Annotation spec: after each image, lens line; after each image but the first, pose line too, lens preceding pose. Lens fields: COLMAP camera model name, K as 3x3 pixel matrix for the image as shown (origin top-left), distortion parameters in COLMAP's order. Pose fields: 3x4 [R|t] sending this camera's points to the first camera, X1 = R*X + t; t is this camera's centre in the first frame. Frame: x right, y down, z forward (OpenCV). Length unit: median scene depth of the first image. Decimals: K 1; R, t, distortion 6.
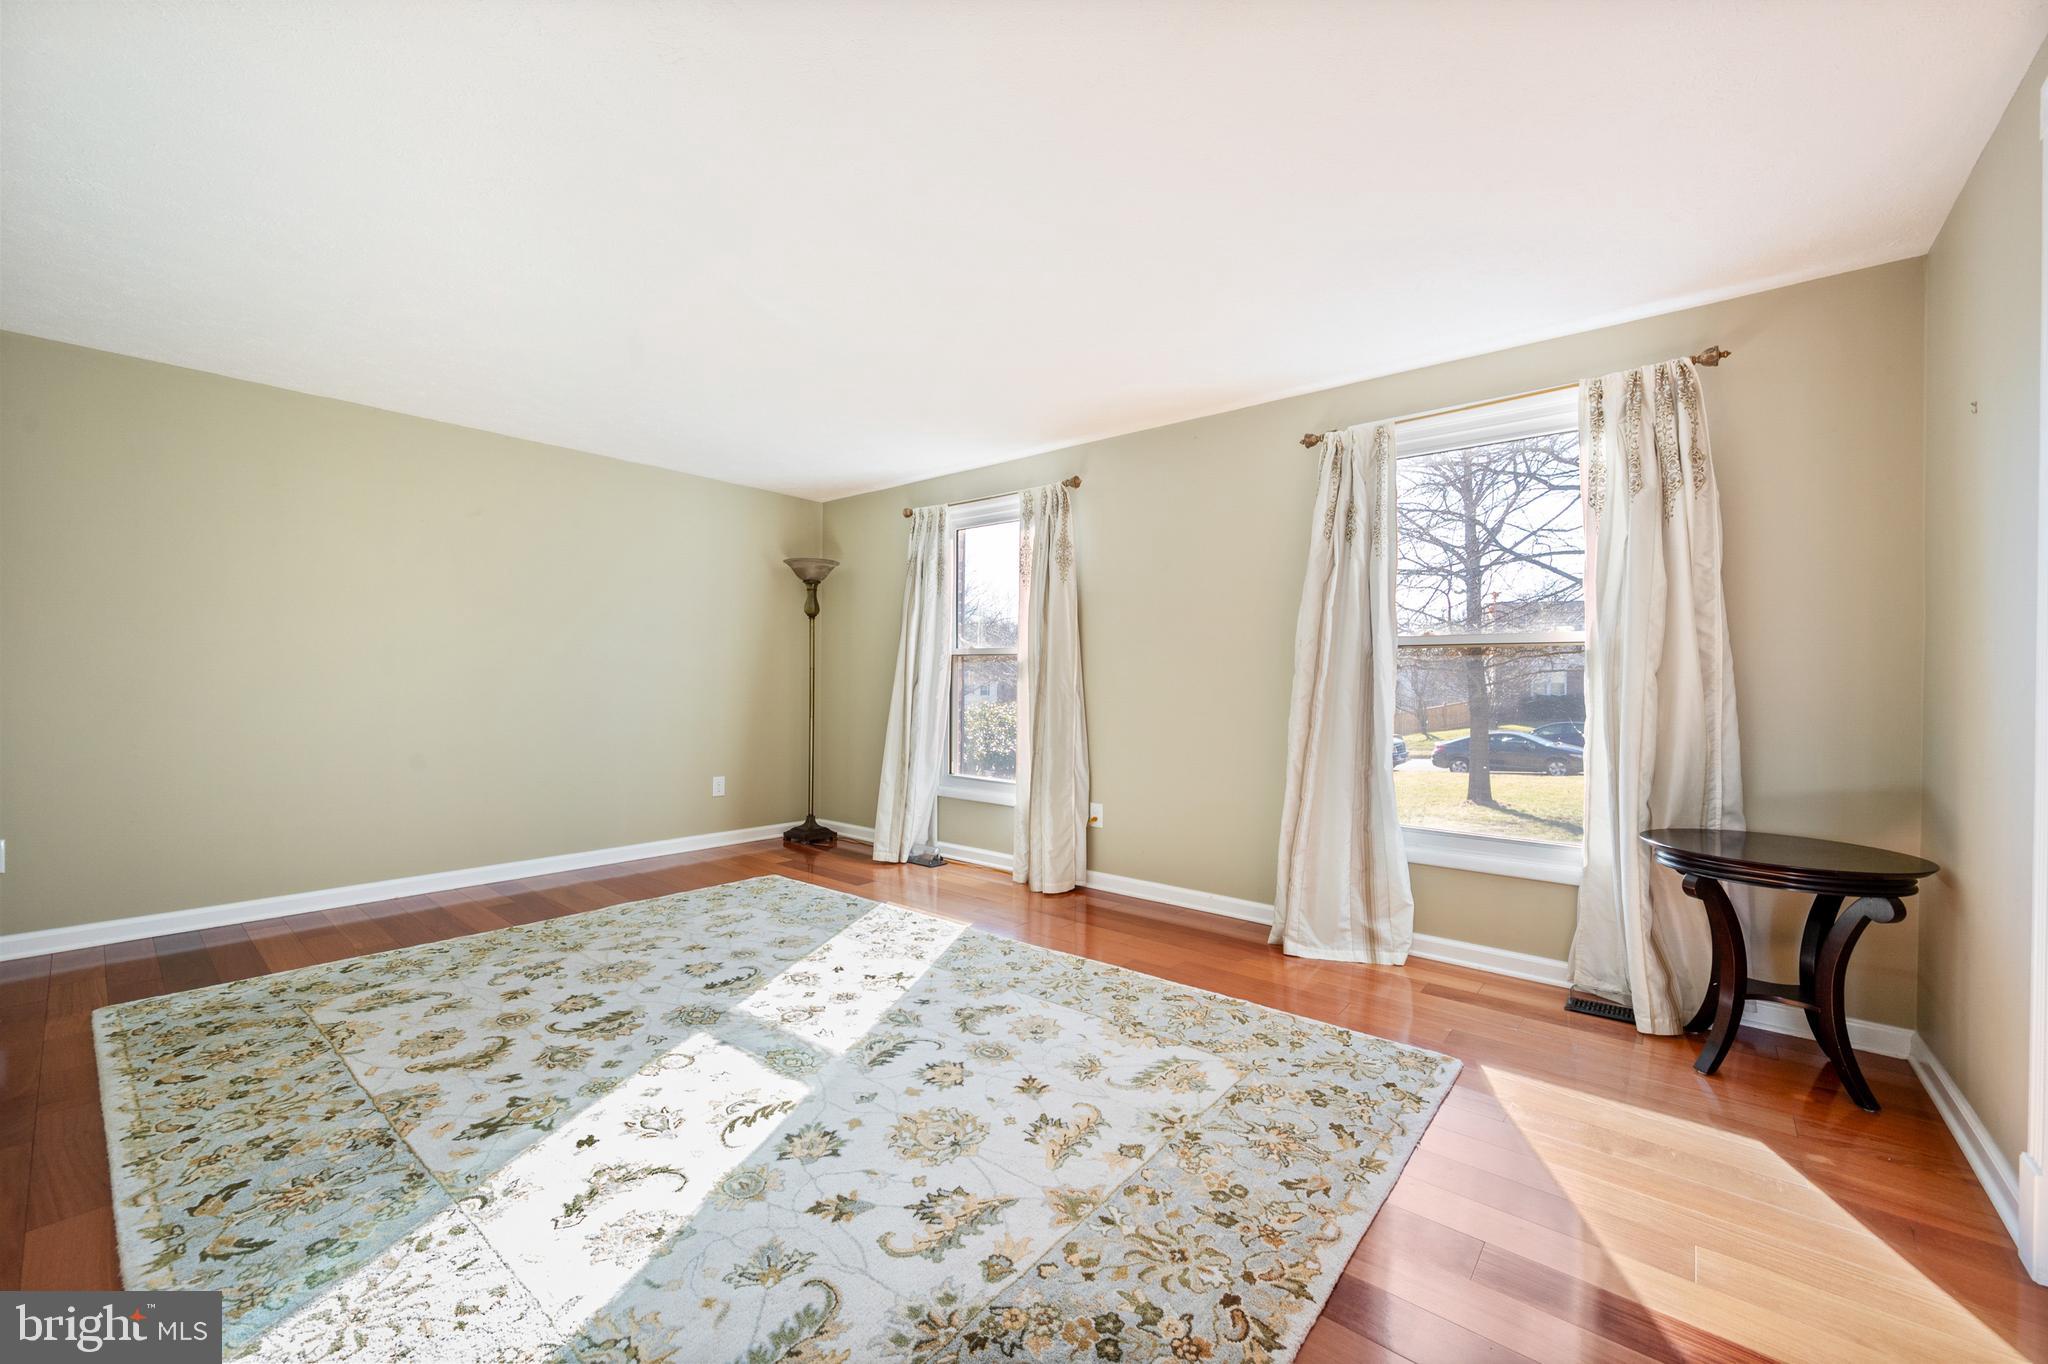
lens RADIAL K [[812.6, 0, 1024.0], [0, 812.6, 682.0], [0, 0, 1]] dist [-0.000518, 0.000266]
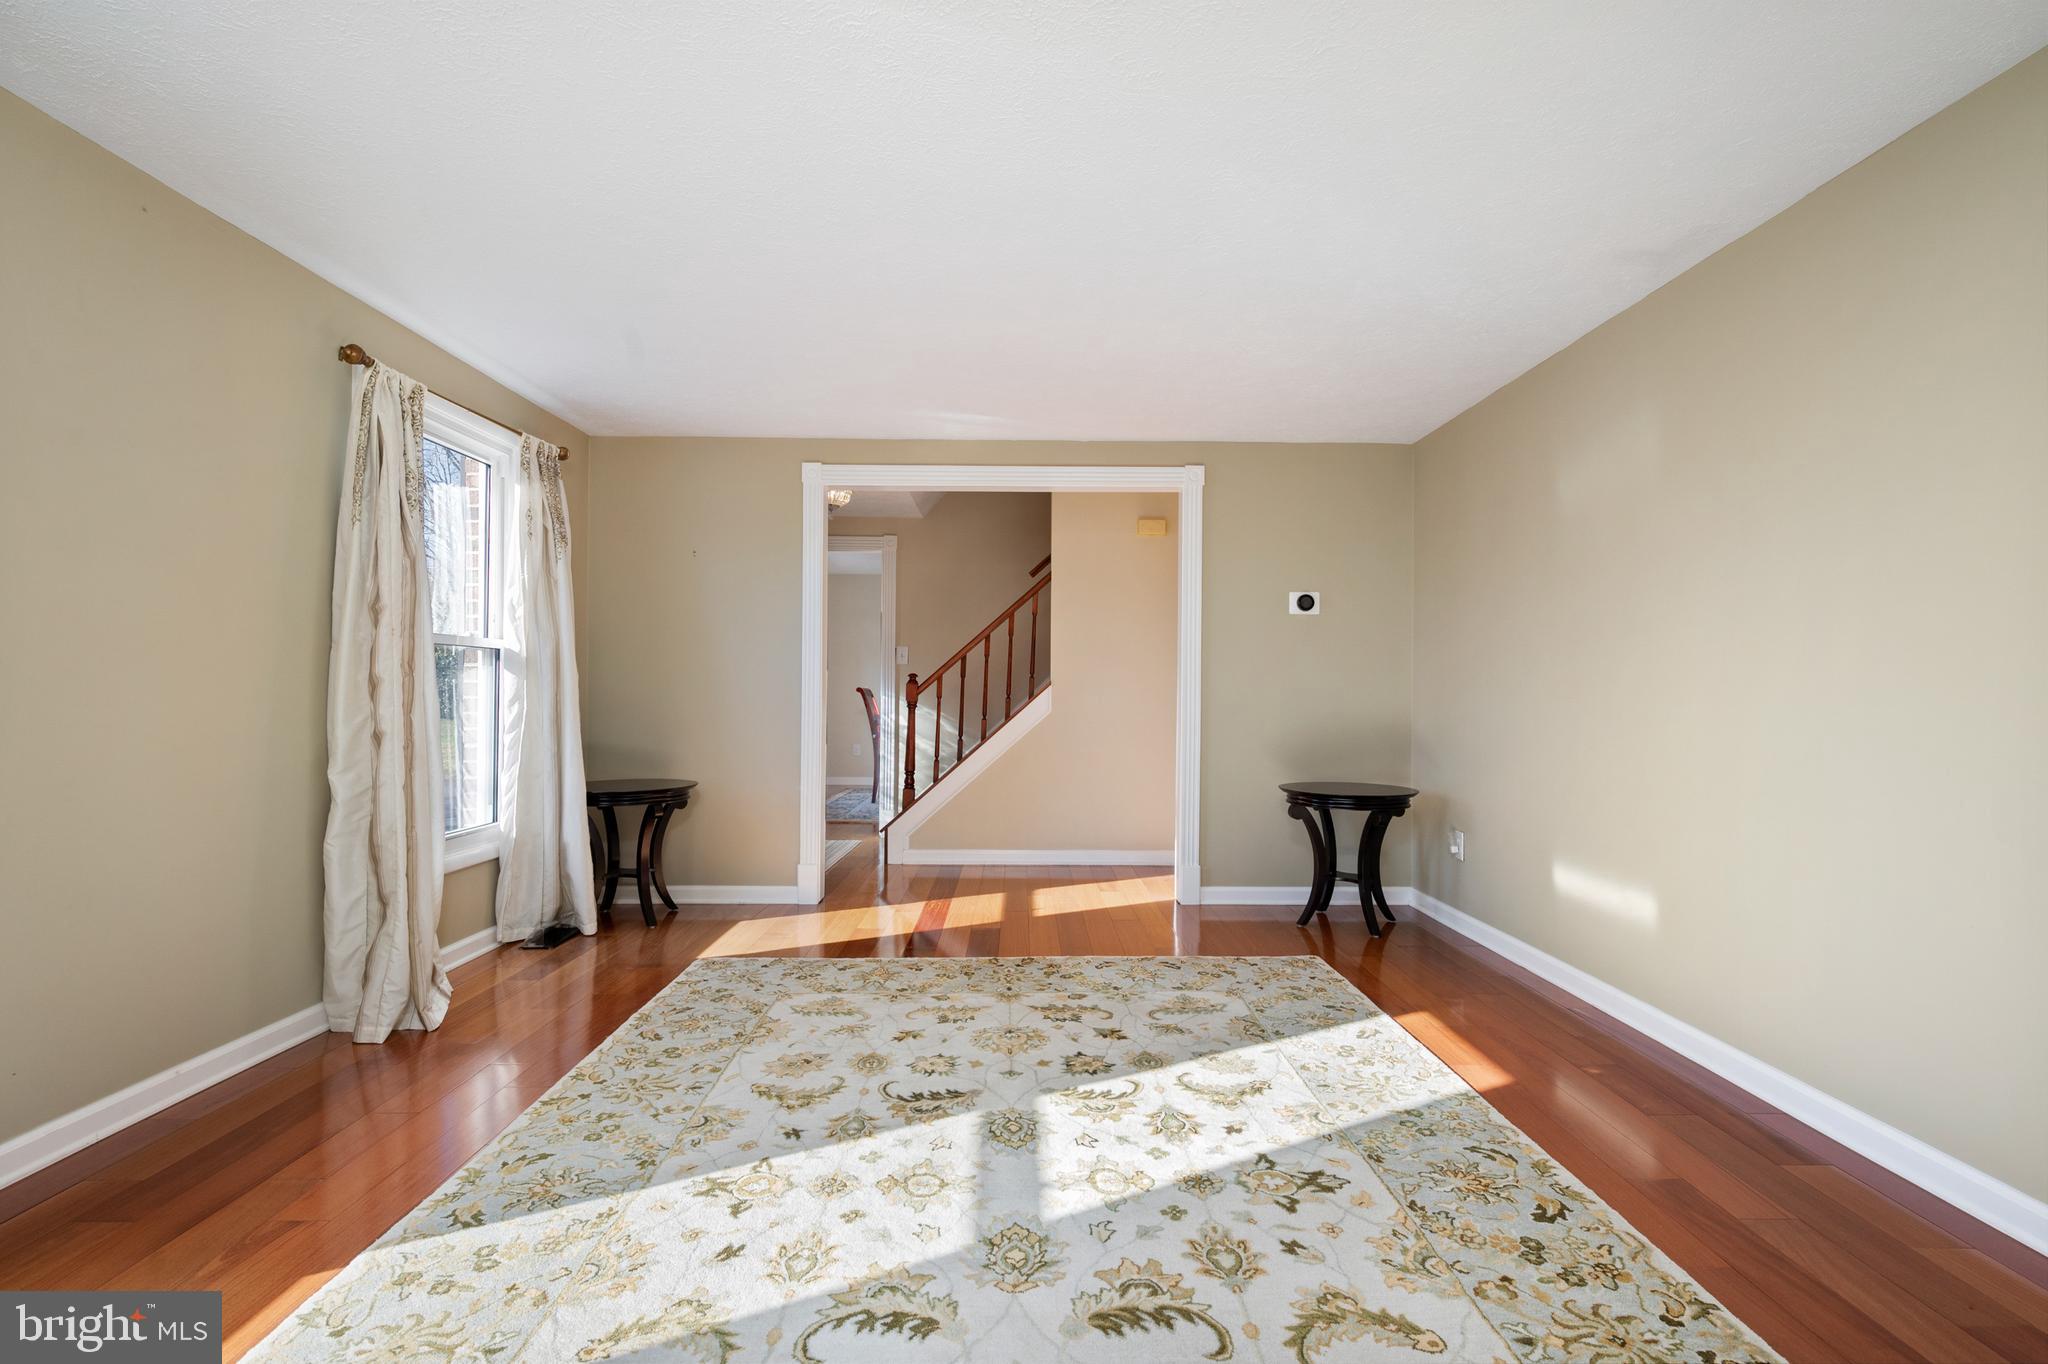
lens RADIAL K [[894.0, 0, 1024.0], [0, 894.0, 682.0], [0, 0, 1]] dist [0.000847, 0.000193]
pose [[-0.642166, -0.004497, 0.766552, -1.096925], [-0.010170, 0.999945, -0.002654, -0.012897], [-0.766498, -0.009500, -0.642177, 1.717321]]
